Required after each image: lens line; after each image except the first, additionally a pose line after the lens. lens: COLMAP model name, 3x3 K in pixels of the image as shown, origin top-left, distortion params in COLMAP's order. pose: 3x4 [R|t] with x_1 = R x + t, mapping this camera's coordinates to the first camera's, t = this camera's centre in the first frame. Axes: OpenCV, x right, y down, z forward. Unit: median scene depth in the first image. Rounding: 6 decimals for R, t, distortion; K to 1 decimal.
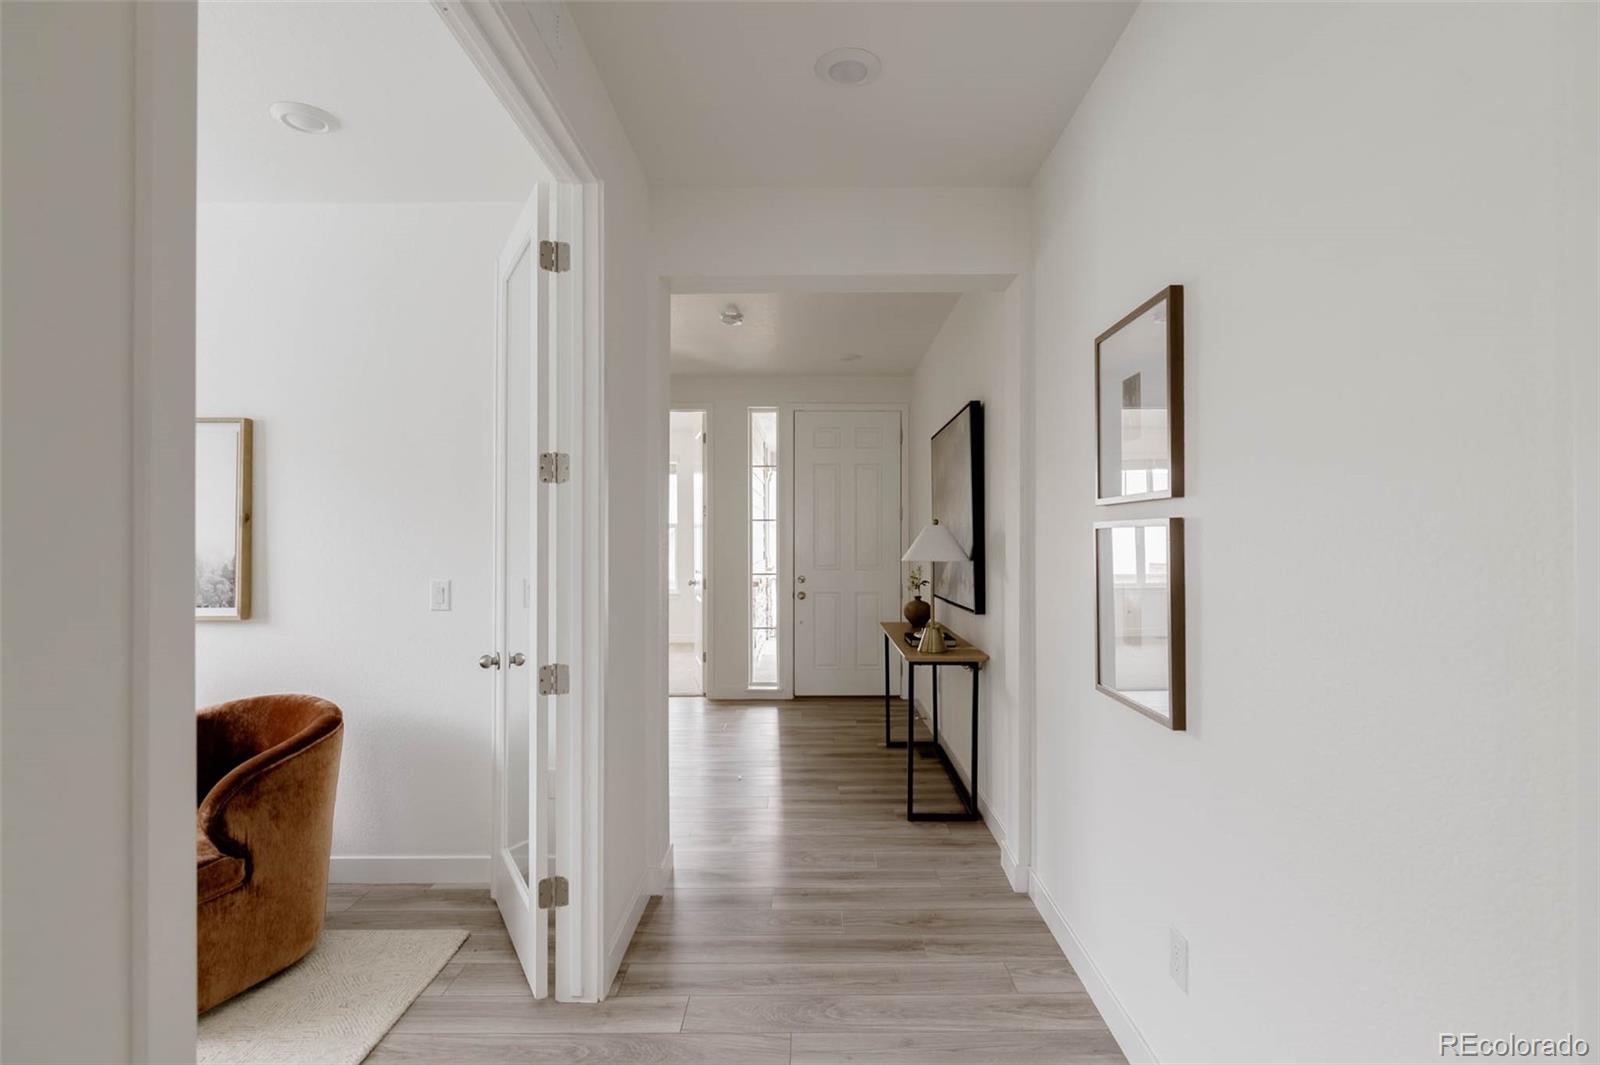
lens RADIAL K [[783.1, 0, 806.0], [0, 783.1, 528.3], [0, 0, 1]] dist [0.024755, 0.000356]
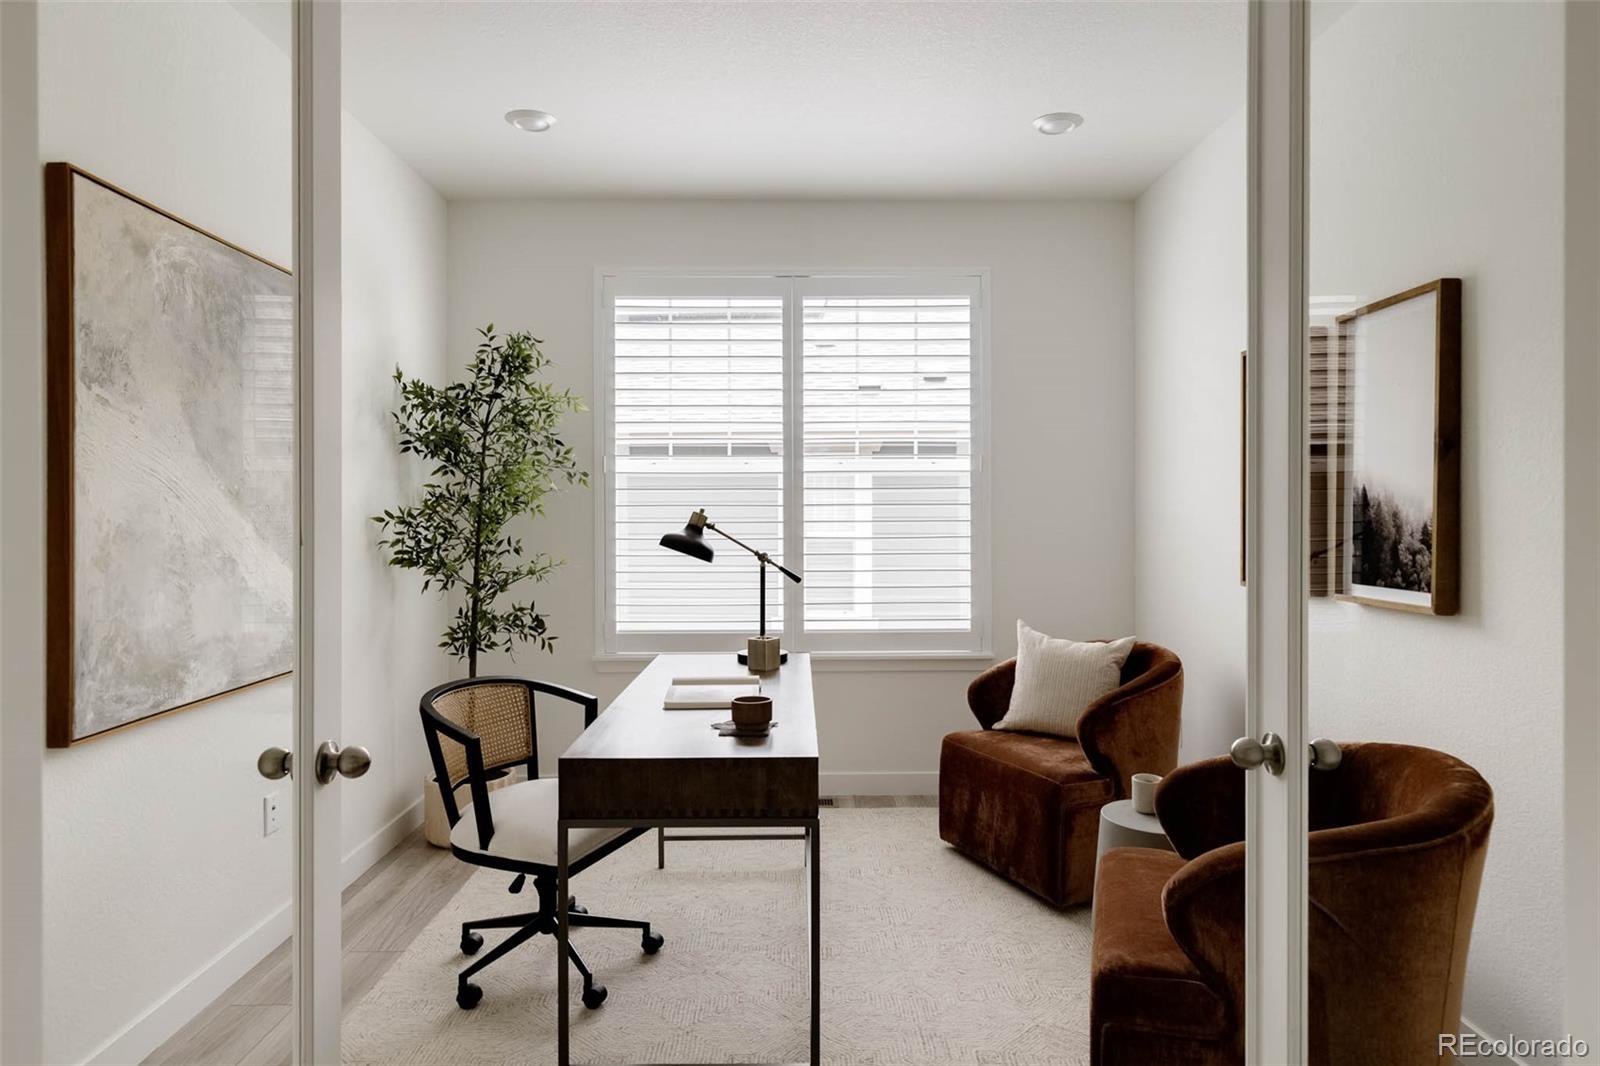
lens RADIAL K [[985.3, 0, 803.4], [0, 985.3, 506.7], [0, 0, 1]] dist [0.002588, -0.000060]
pose [[0.017483, -0.005374, -0.999833, 0.040691], [0.018446, 0.999817, -0.005051, 0.035407], [0.999677, -0.018355, 0.017579, 0.637024]]
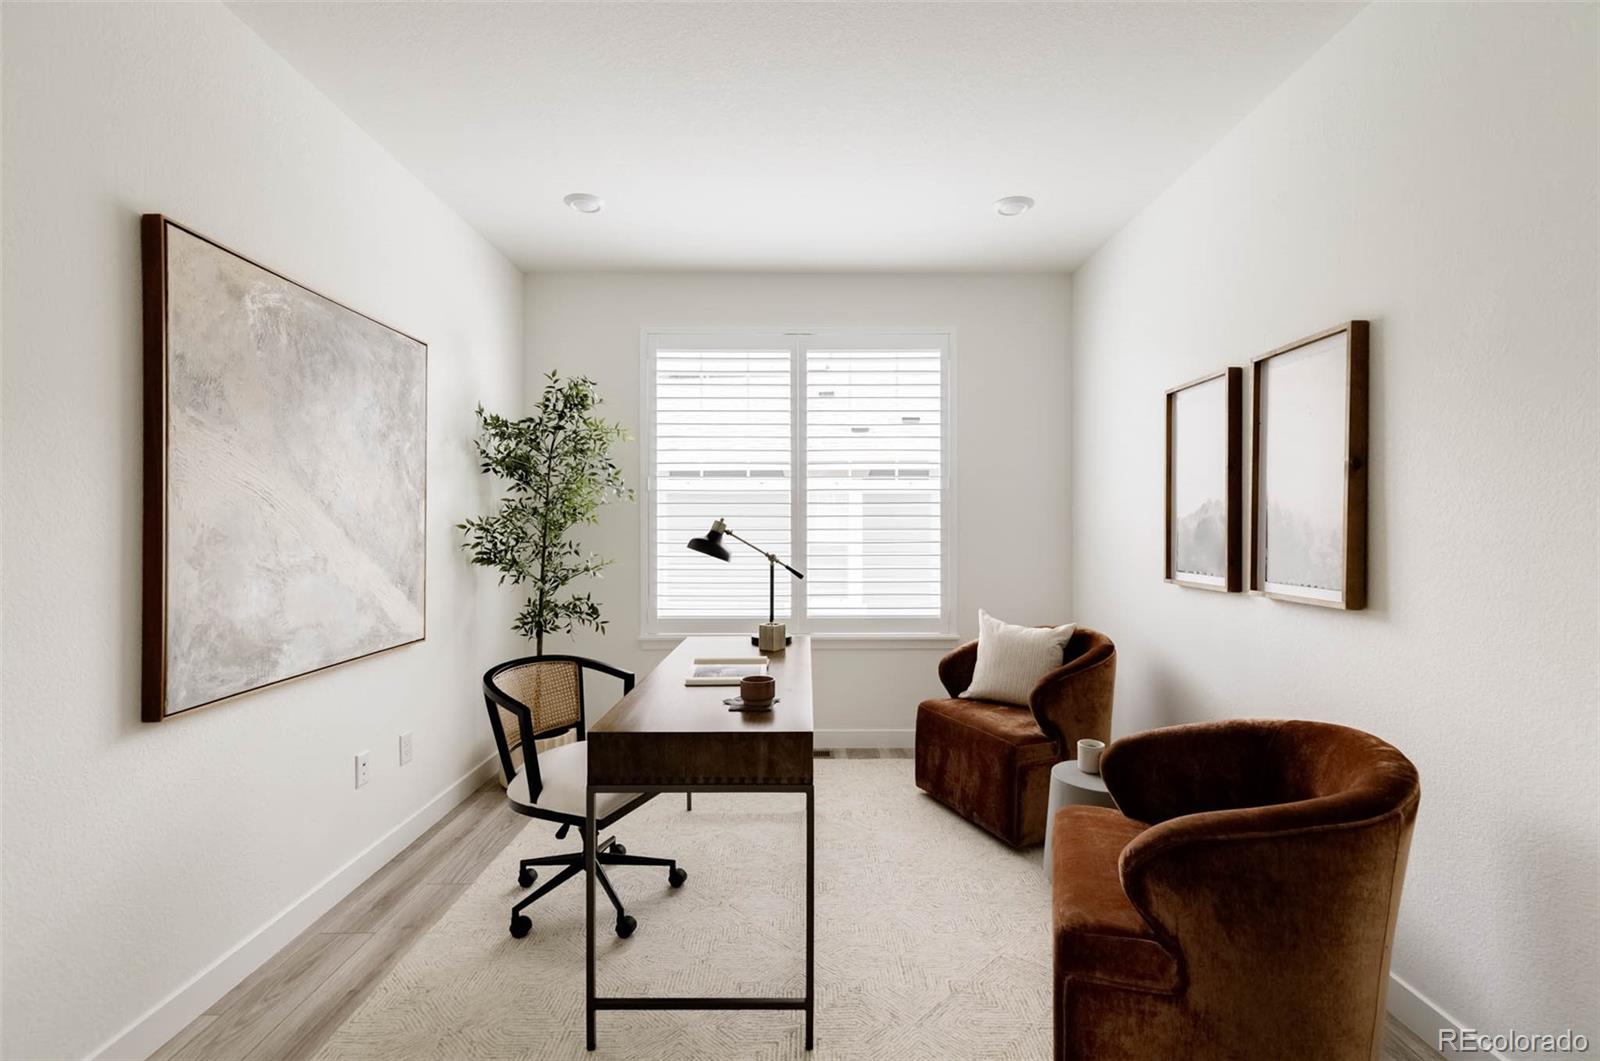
lens RADIAL K [[721.5, 0, 796.1], [0, 721.5, 521.4], [0, 0, 1]] dist [0.001912, 0.000222]
pose [[-0.005429, -0.004498, -0.999975, -0.085888], [0.016544, 0.999853, -0.004588, 0.040943], [0.999848, -0.016568, -0.005354, 0.650579]]
